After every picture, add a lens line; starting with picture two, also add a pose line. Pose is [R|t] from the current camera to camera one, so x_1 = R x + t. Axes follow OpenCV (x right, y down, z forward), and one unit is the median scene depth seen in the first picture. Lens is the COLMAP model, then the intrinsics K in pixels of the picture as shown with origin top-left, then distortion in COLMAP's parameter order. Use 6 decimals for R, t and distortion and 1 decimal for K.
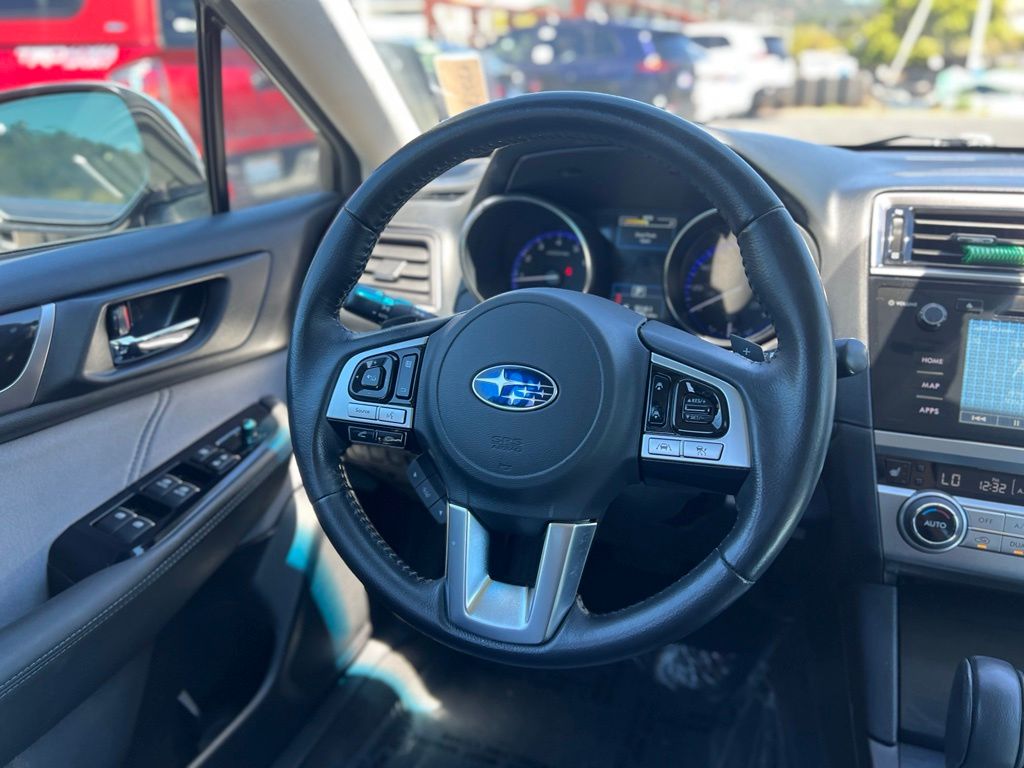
lens RADIAL K [[766.2, 0, 524.8], [0, 766.2, 391.9], [0, 0, 1]] dist [0.070015, -0.077933]
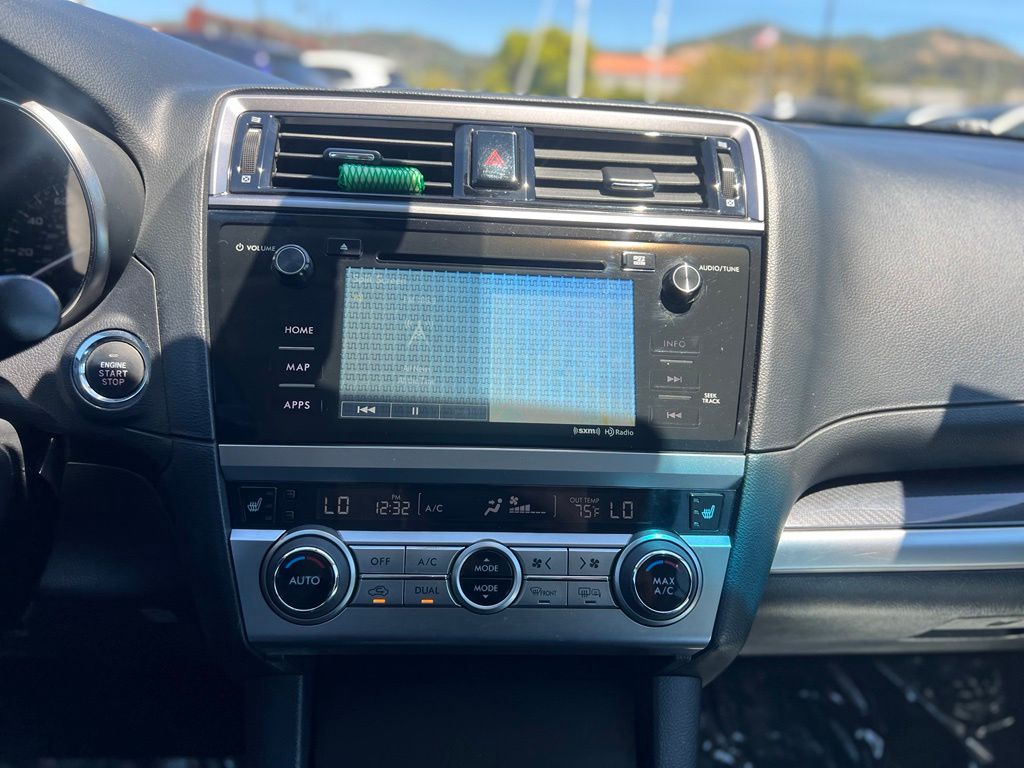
lens RADIAL K [[764.7, 0, 515.1], [0, 764.7, 381.8], [0, 0, 1]] dist [0.069691, -0.079196]
pose [[0.915715, -0.077770, 0.394230, 0.416431], [0.097650, 0.994751, -0.030587, 0.040657], [-0.389782, 0.066506, 0.918503, 0.313888]]
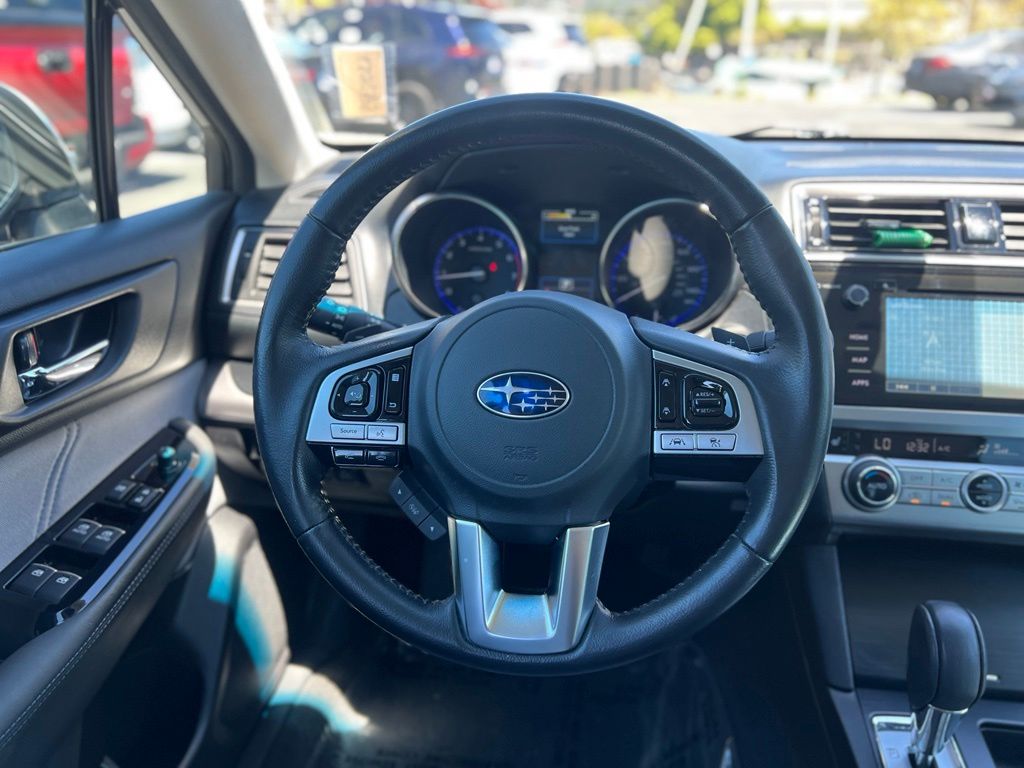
lens RADIAL K [[764.7, 0, 515.1], [0, 764.7, 381.8], [0, 0, 1]] dist [0.069691, -0.079196]
pose [[0.973810, -0.076215, 0.214210, -0.179976], [0.074419, 0.997091, 0.016446, -0.030427], [-0.214840, -0.000074, 0.976649, 0.036703]]
